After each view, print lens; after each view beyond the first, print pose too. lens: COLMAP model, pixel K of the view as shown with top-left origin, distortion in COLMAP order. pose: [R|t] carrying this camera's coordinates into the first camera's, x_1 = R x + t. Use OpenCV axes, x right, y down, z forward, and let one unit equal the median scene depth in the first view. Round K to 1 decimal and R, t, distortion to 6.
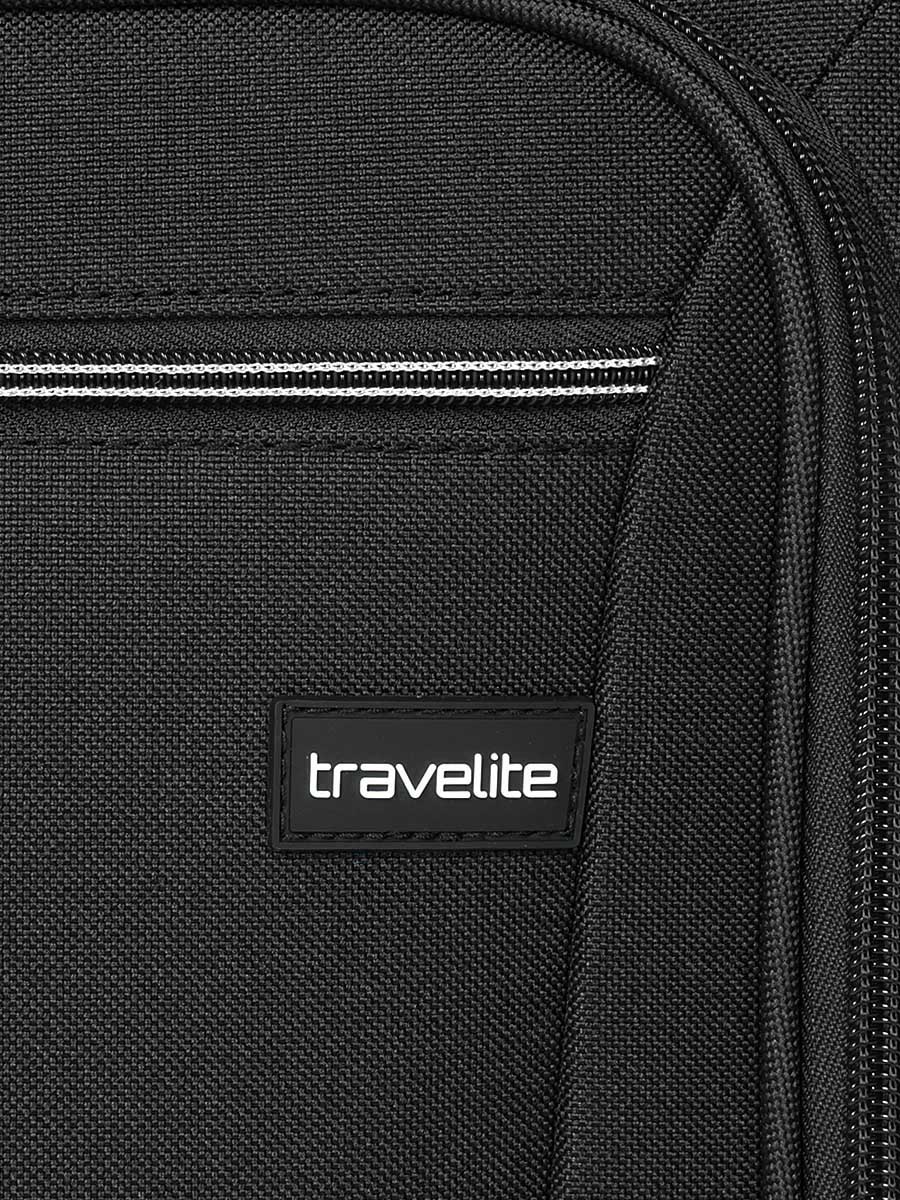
lens RADIAL K [[2257.9, 0, 450.5], [0, 2257.9, 600.0], [0, 0, 1]] dist [0.025391, 0.000000]
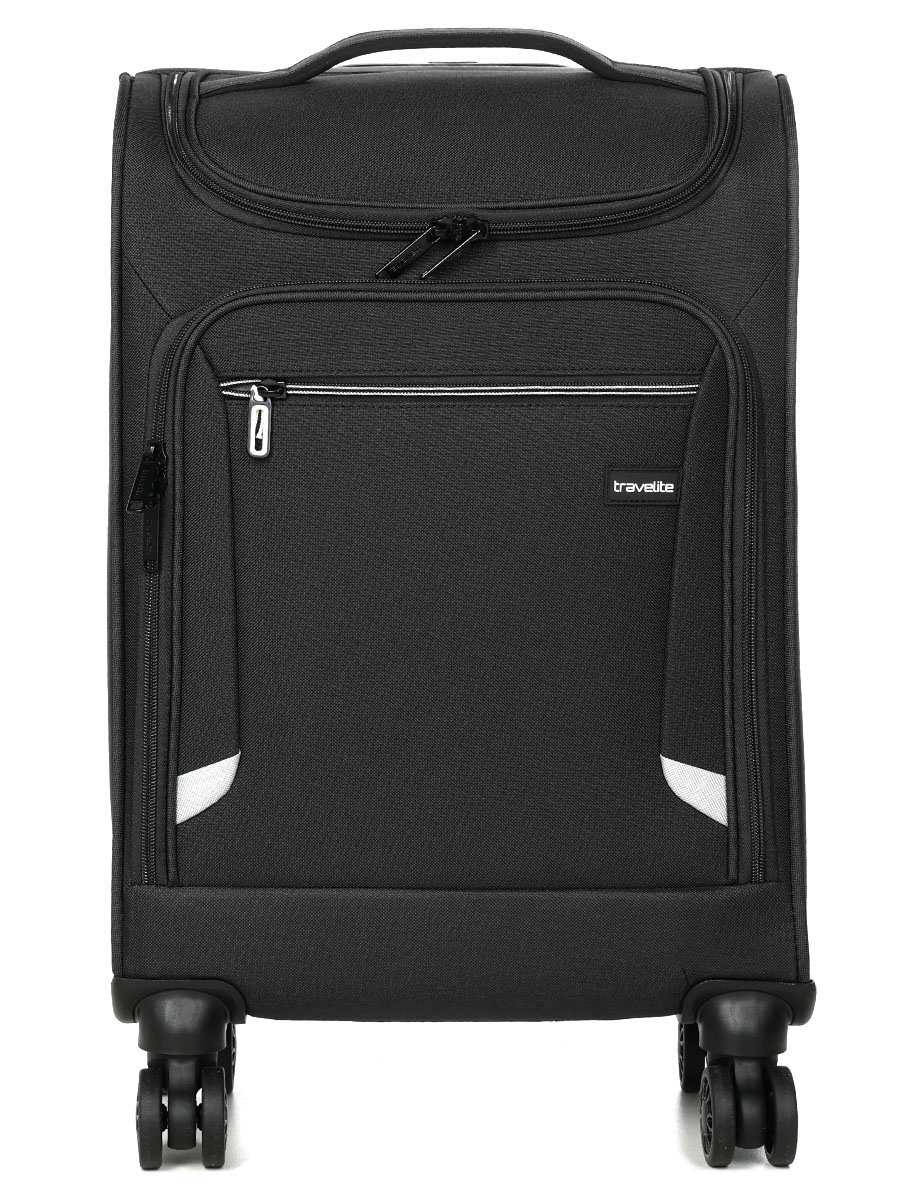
lens RADIAL K [[2116.8, 0, 449.3], [0, 2116.8, 599.8], [0, 0, 1]] dist [0.199336, 0.000000]
pose [[0.998331, -0.001841, 0.057723, -0.587353], [0.001731, 0.999997, 0.001959, 0.277009], [-0.057727, -0.001856, 0.998331, -2.853975]]
